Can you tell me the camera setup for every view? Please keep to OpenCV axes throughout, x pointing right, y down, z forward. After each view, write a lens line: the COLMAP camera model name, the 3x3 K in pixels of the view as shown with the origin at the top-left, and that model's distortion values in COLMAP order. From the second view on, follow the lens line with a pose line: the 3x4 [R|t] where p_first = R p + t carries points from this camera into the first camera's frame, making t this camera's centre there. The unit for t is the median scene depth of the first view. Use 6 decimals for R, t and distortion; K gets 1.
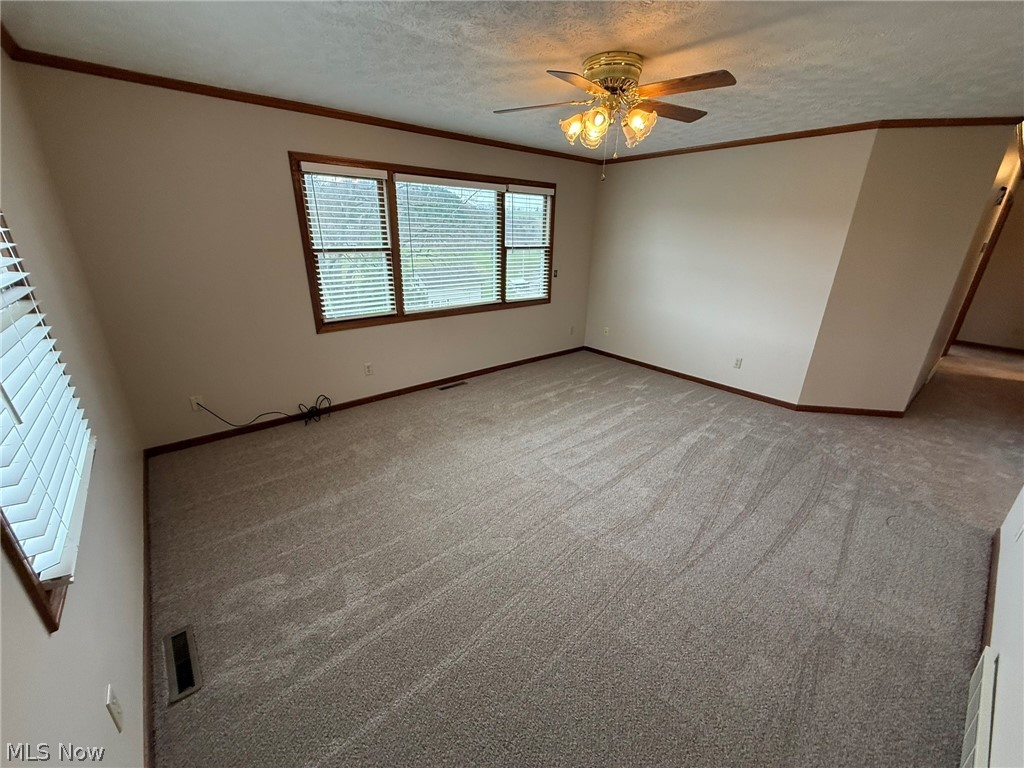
lens RADIAL K [[405.9, 0, 510.4], [0, 405.9, 384.1], [0, 0, 1]] dist [-0.000741, -0.000710]
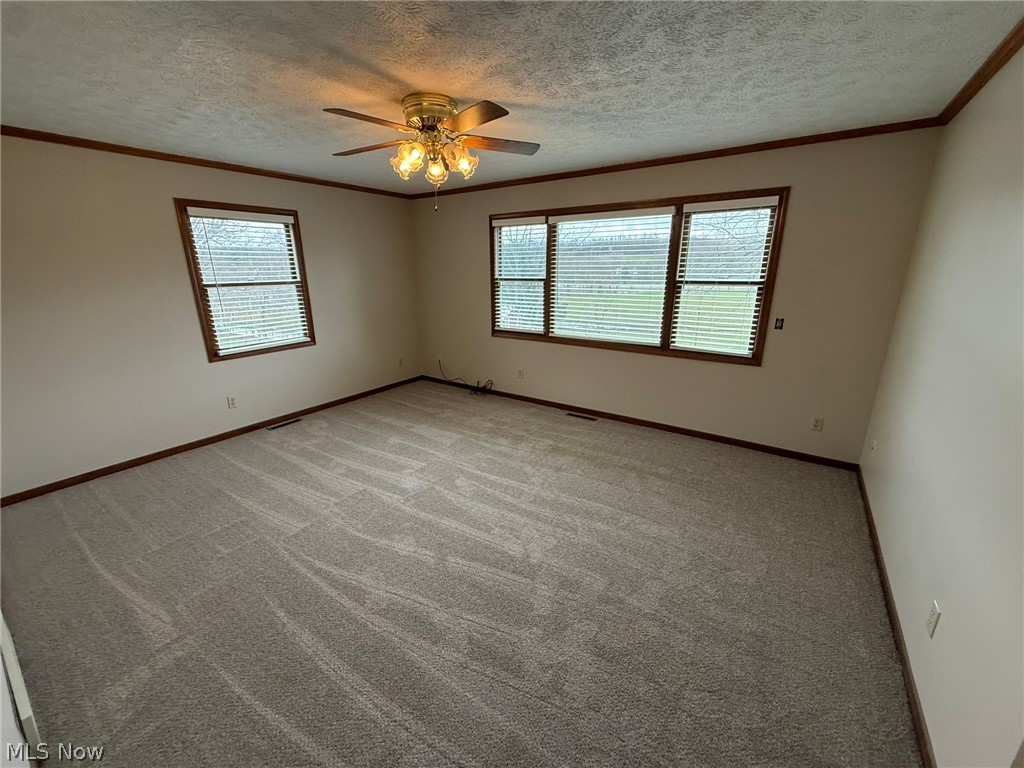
lens RADIAL K [[405.9, 0, 510.4], [0, 405.9, 384.1], [0, 0, 1]] dist [-0.000741, -0.000710]
pose [[0.247418, 0.255250, -0.934683, 0.863363], [-0.323796, 0.930996, 0.168531, -0.216738], [0.913203, 0.260949, 0.312994, 0.619088]]
